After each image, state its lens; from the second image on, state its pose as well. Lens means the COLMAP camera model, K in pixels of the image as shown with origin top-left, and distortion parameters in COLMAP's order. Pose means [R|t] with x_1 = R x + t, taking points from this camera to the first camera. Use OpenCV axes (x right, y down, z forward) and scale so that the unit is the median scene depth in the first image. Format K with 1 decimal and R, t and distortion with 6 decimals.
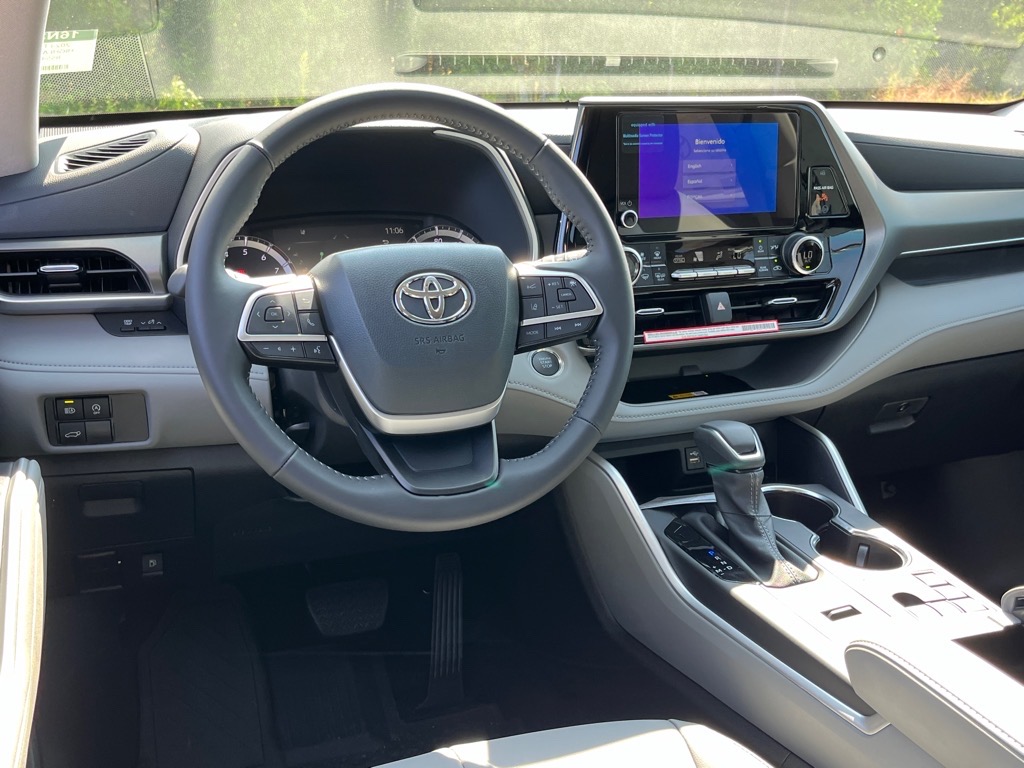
lens RADIAL K [[1039.0, 0, 513.8], [0, 1039.0, 386.1], [0, 0, 1]] dist [0.030363, 0.000000]
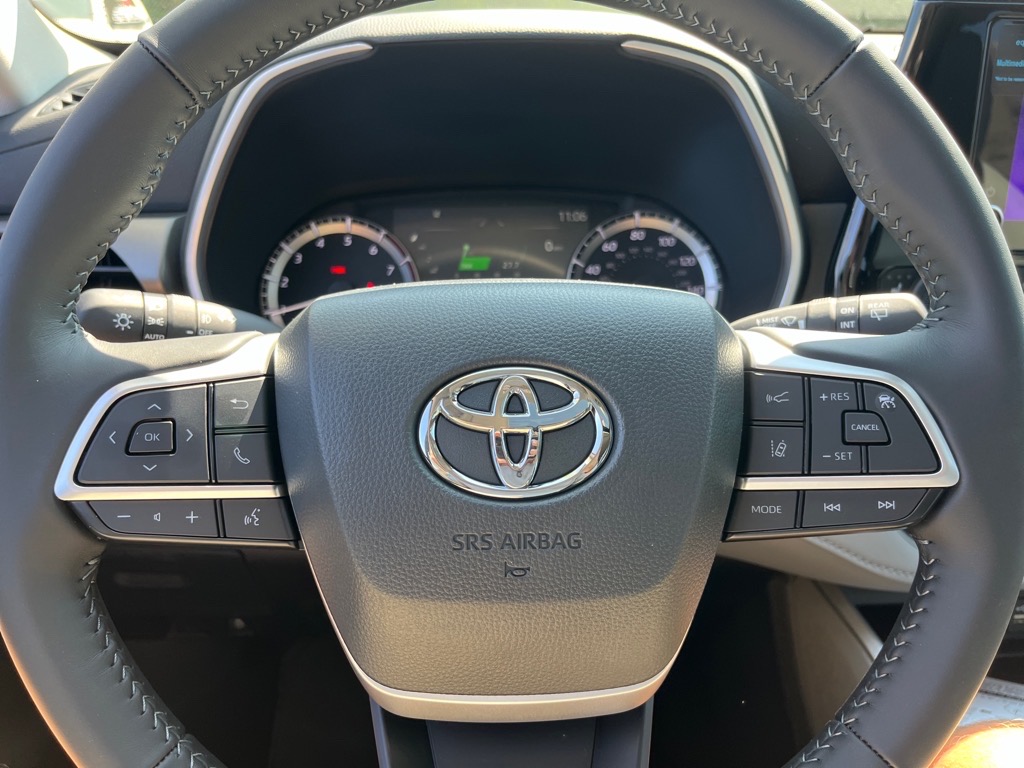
lens RADIAL K [[766.6, 0, 504.3], [0, 766.6, 383.5], [0, 0, 1]] dist [0.000858, -0.008786]
pose [[0.946401, 0.116363, -0.301305, 0.005146], [-0.083670, 0.989330, 0.119268, -0.129973], [0.311969, -0.087665, 0.946039, 0.675450]]
